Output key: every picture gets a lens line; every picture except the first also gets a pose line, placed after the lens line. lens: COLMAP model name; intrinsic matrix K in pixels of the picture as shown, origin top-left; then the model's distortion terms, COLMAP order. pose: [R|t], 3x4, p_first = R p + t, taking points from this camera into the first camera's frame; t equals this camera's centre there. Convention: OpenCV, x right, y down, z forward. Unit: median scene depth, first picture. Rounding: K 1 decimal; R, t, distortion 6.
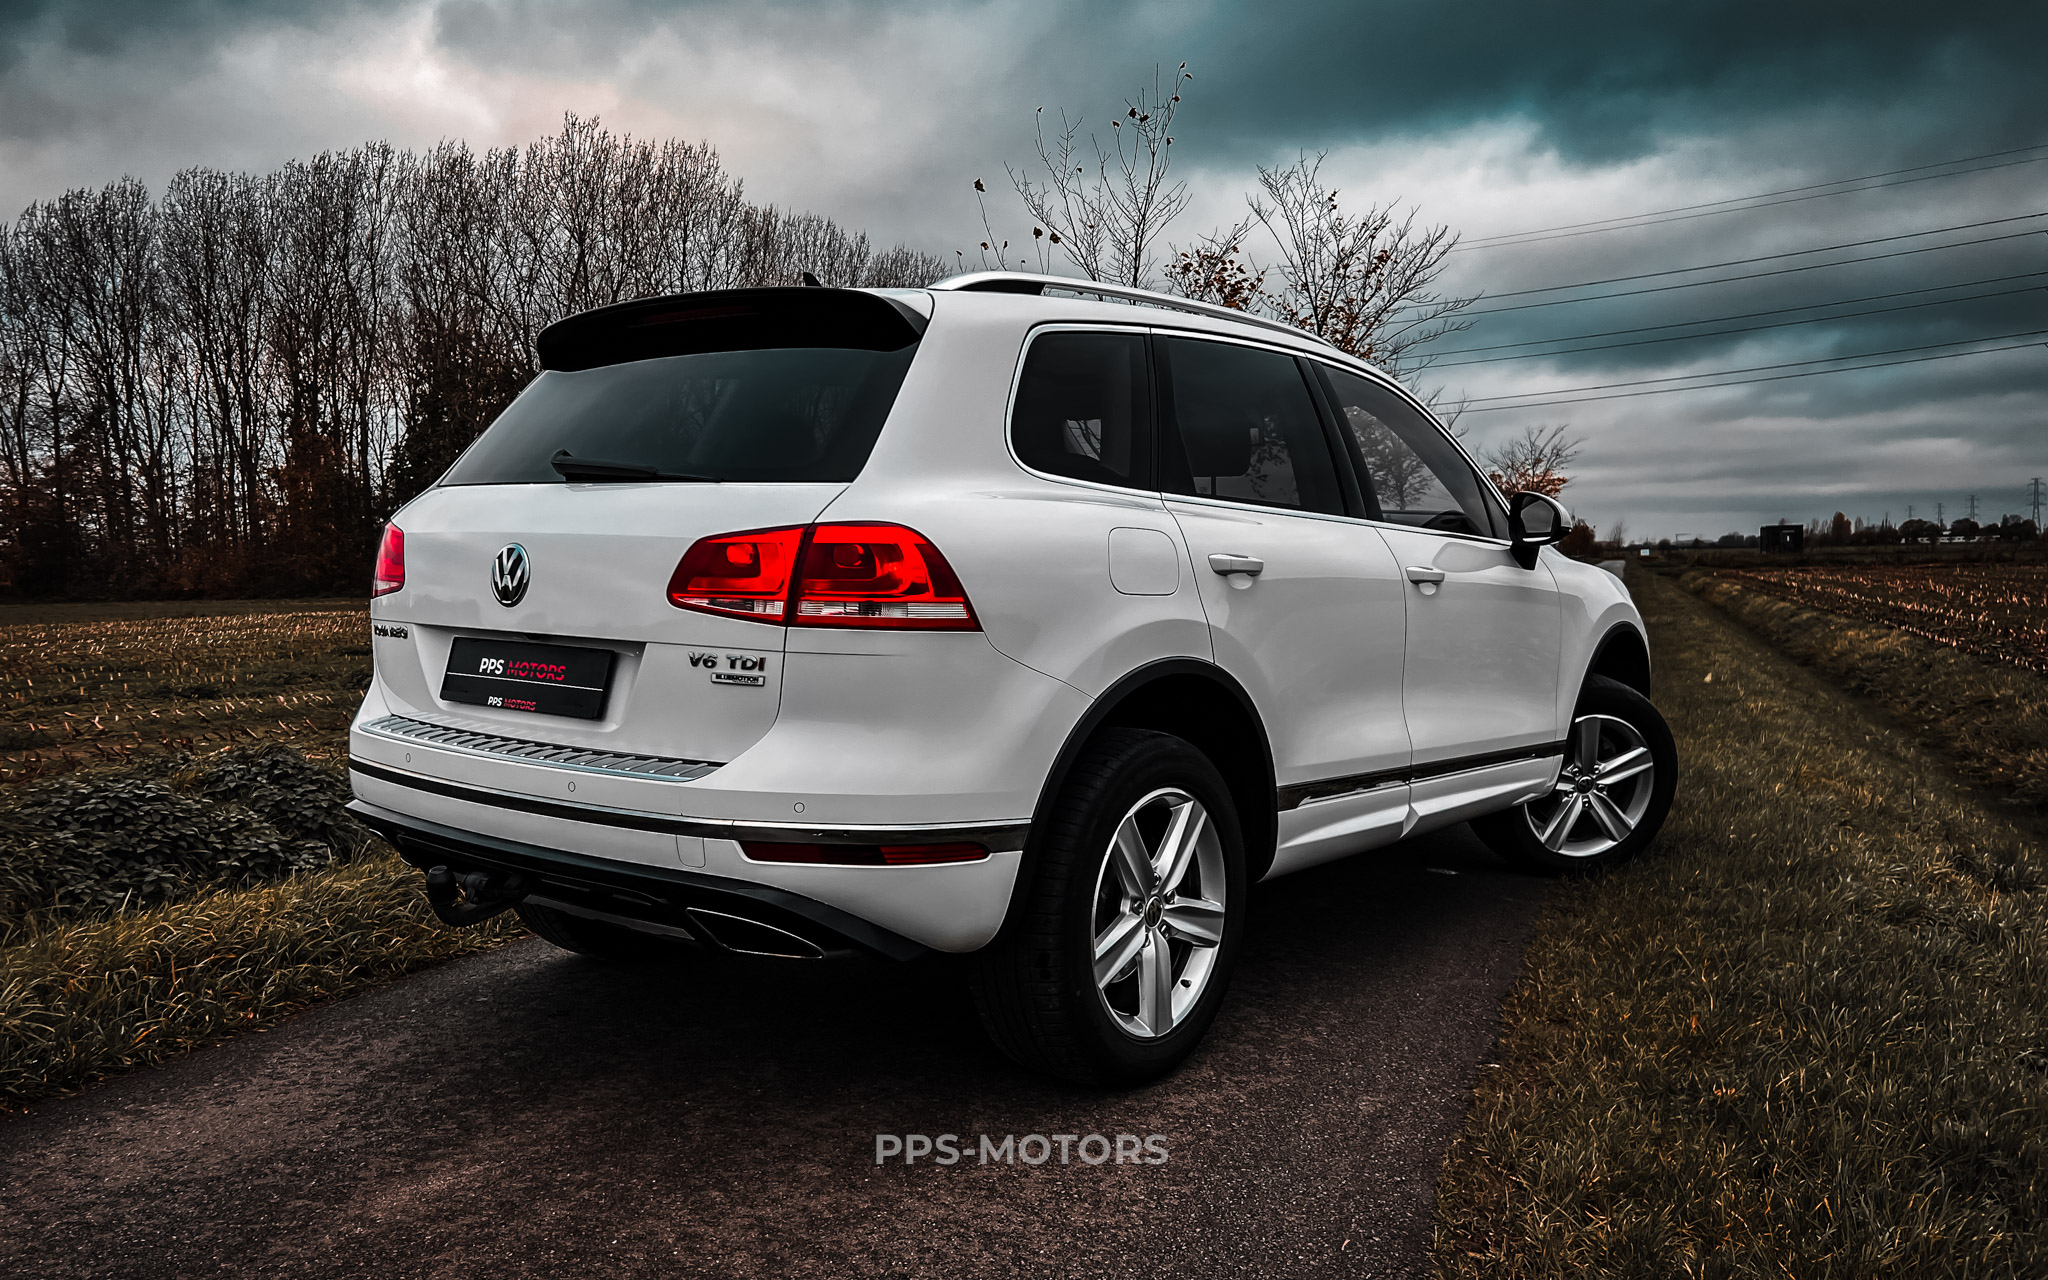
lens RADIAL K [[1591.7, 0, 1024.0], [0, 1591.7, 640.0], [0, 0, 1]] dist [0.063863, -0.072583]
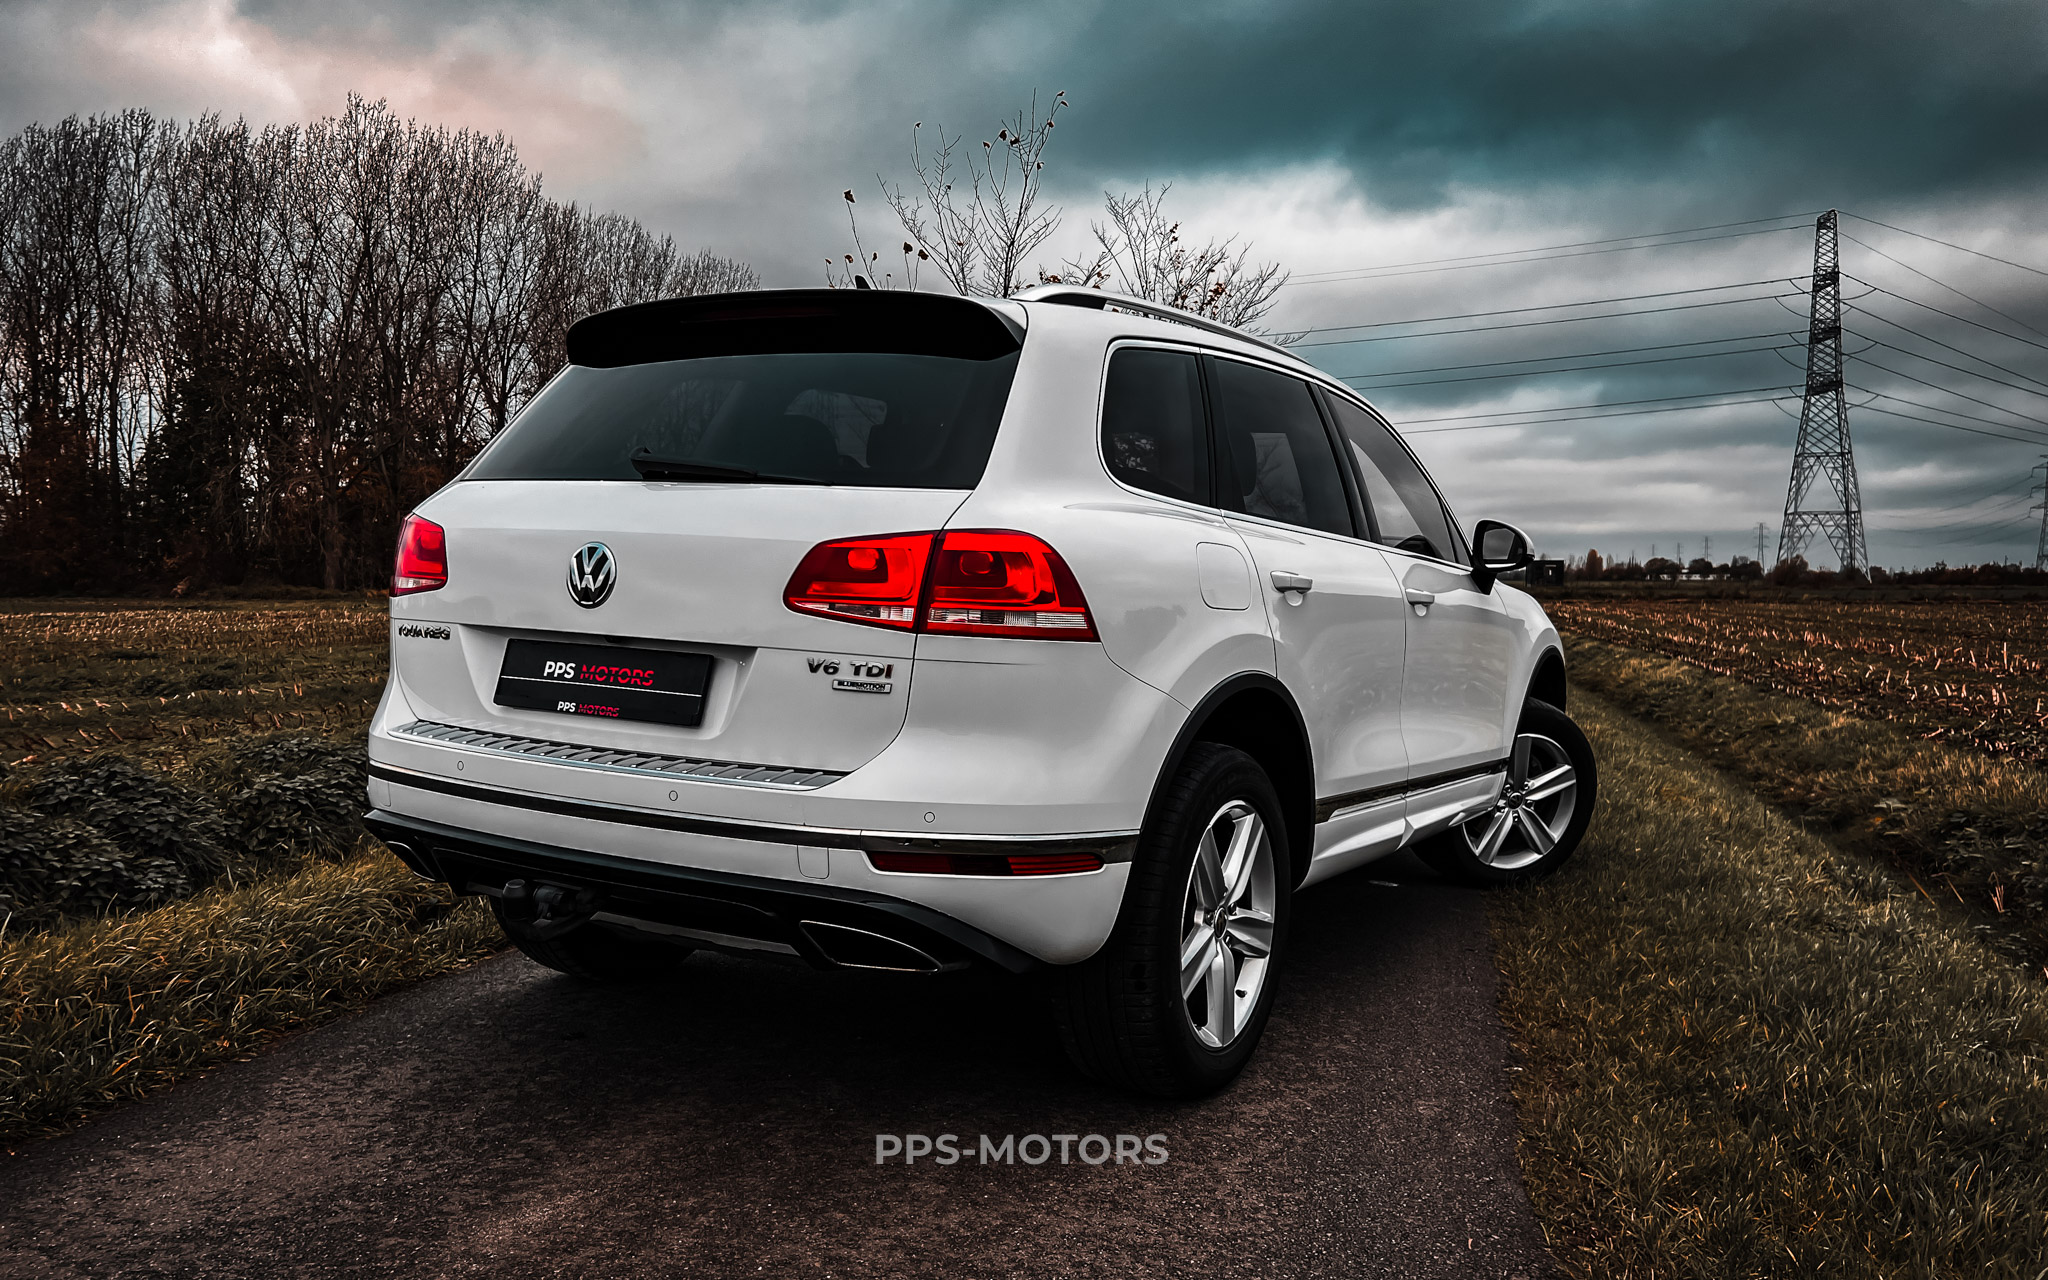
lens RADIAL K [[1590.8, 0, 1048.9], [0, 1590.8, 629.8], [0, 0, 1]] dist [0.062403, -0.071977]
pose [[0.988500, 0.019284, 0.149987, -0.145332], [-0.016653, 0.999685, -0.018783, 0.004300], [-0.150302, 0.016069, 0.988510, 0.010056]]
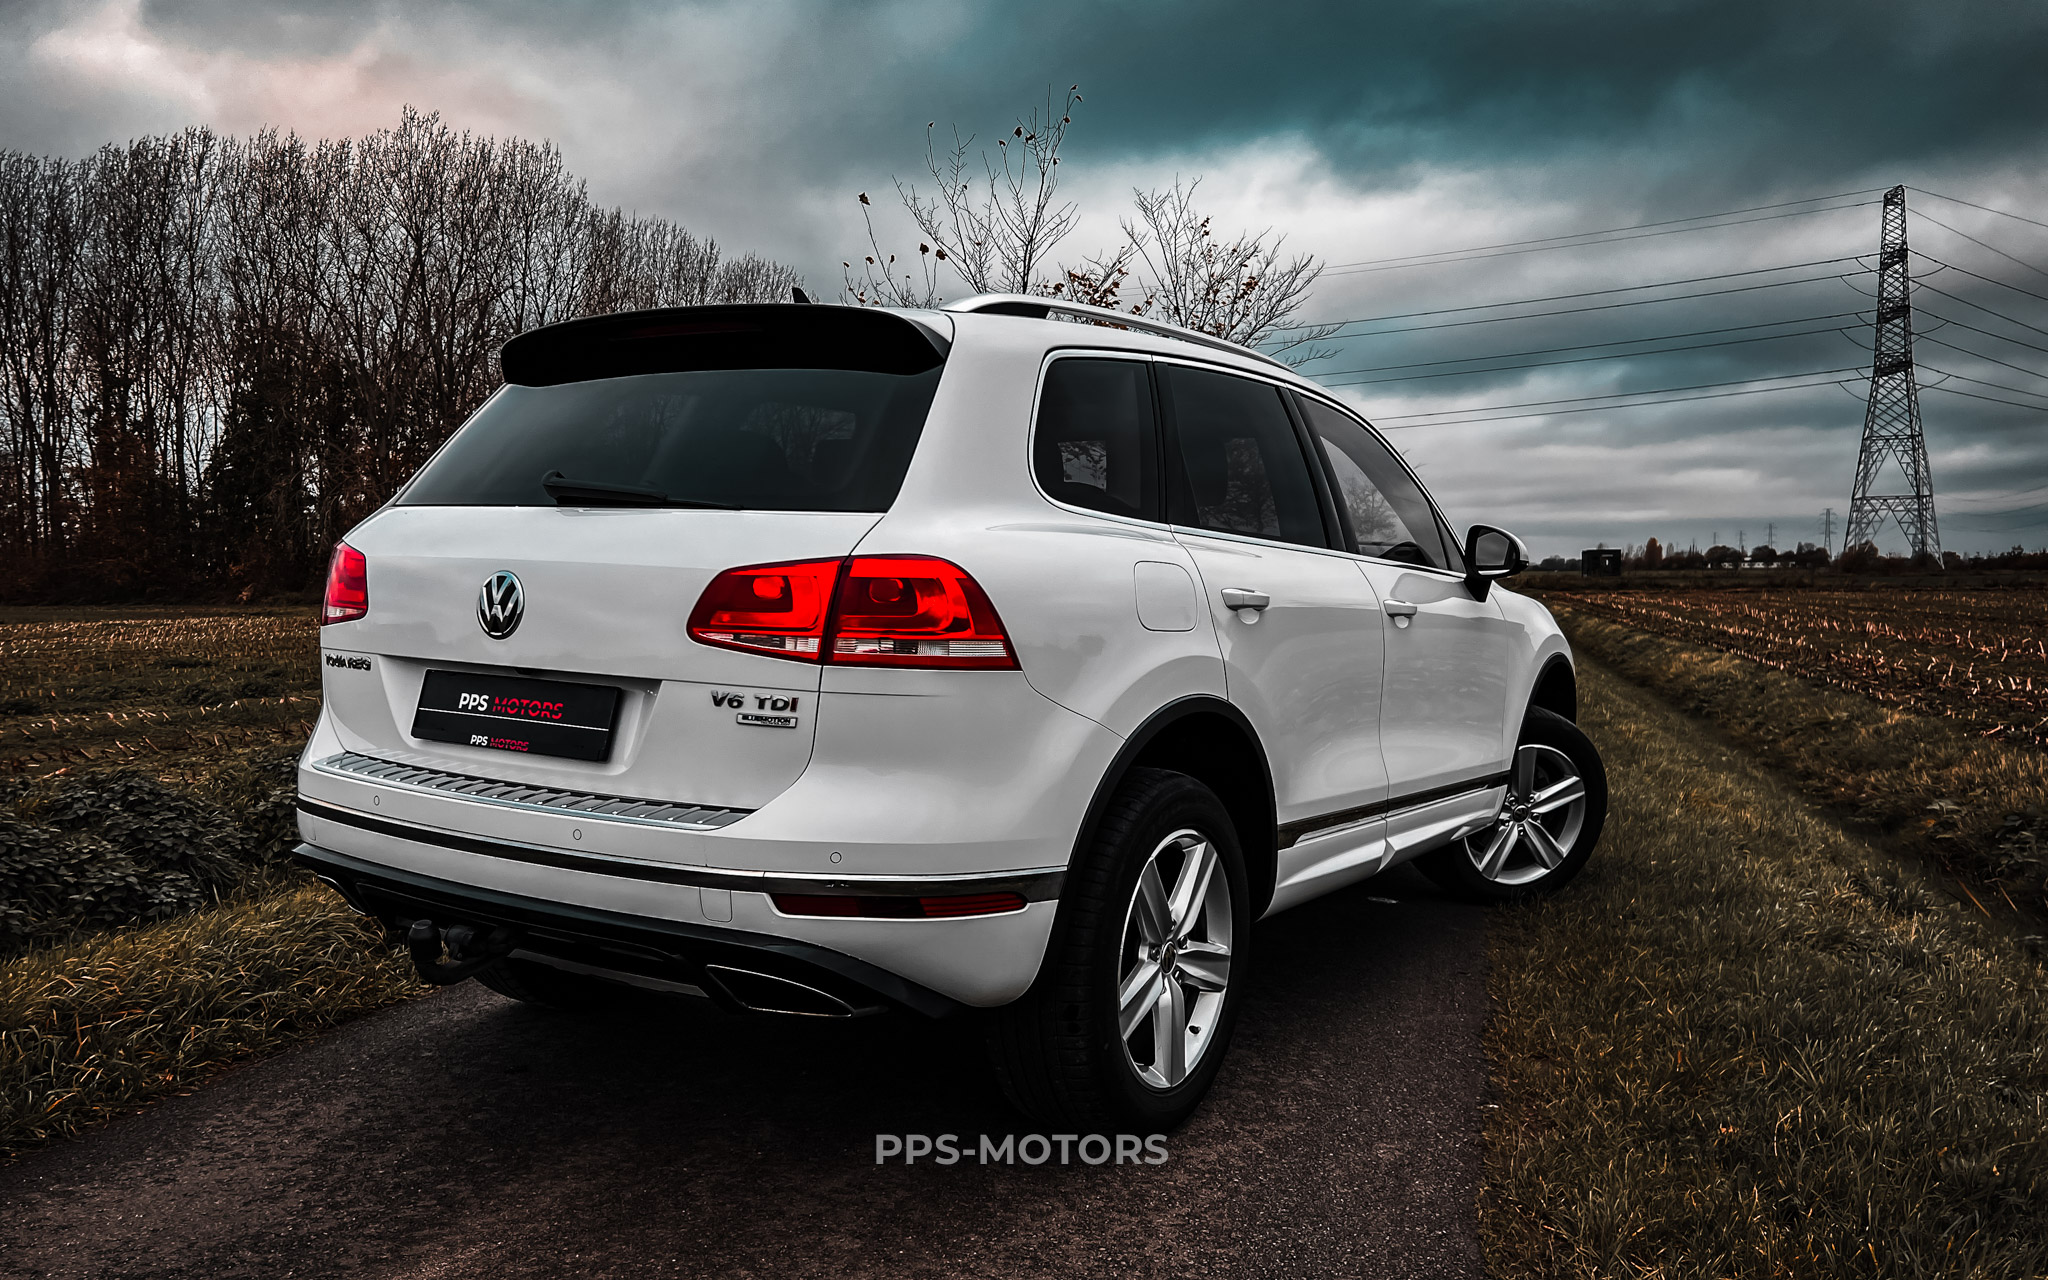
lens RADIAL K [[1586.9, 0, 1024.0], [0, 1586.9, 640.0], [0, 0, 1]] dist [0.062068, -0.068933]
pose [[0.994859, 0.008074, 0.100948, -0.084250], [-0.007238, 0.999936, -0.008645, -0.010780], [-0.101012, 0.007870, 0.994854, 0.035678]]
